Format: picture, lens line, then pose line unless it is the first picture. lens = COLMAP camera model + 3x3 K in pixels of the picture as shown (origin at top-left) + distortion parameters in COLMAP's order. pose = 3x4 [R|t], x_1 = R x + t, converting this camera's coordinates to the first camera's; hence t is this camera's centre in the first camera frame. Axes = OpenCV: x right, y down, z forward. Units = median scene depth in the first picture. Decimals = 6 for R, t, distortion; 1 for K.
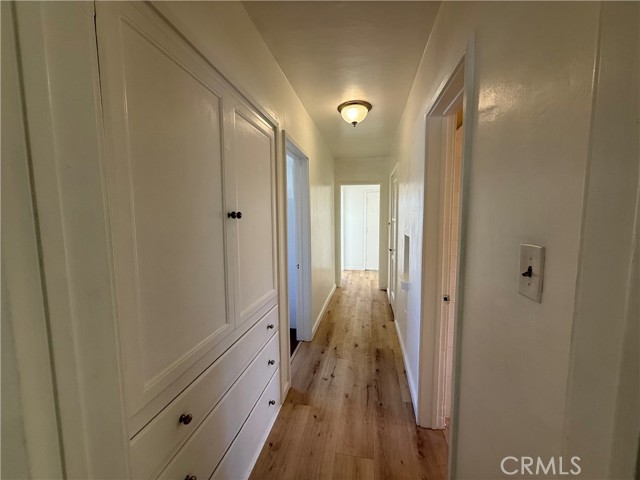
lens RADIAL K [[256.0, 0, 320.6], [0, 256.0, 240.7], [0, 0, 1]] dist [0.000358, 0.000090]
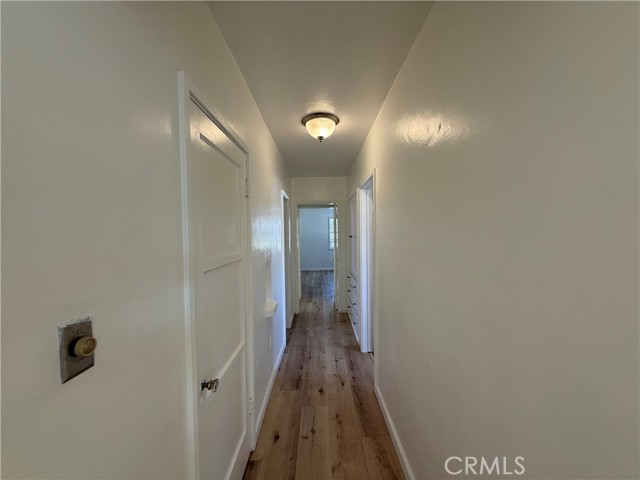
lens RADIAL K [[256.0, 0, 320.6], [0, 256.0, 240.7], [0, 0, 1]] dist [0.000358, 0.000090]
pose [[-0.981603, 0.027823, -0.188894, 0.318370], [0.004092, 0.992164, 0.124878, -0.218729], [0.190888, 0.121808, -0.974025, 1.955365]]
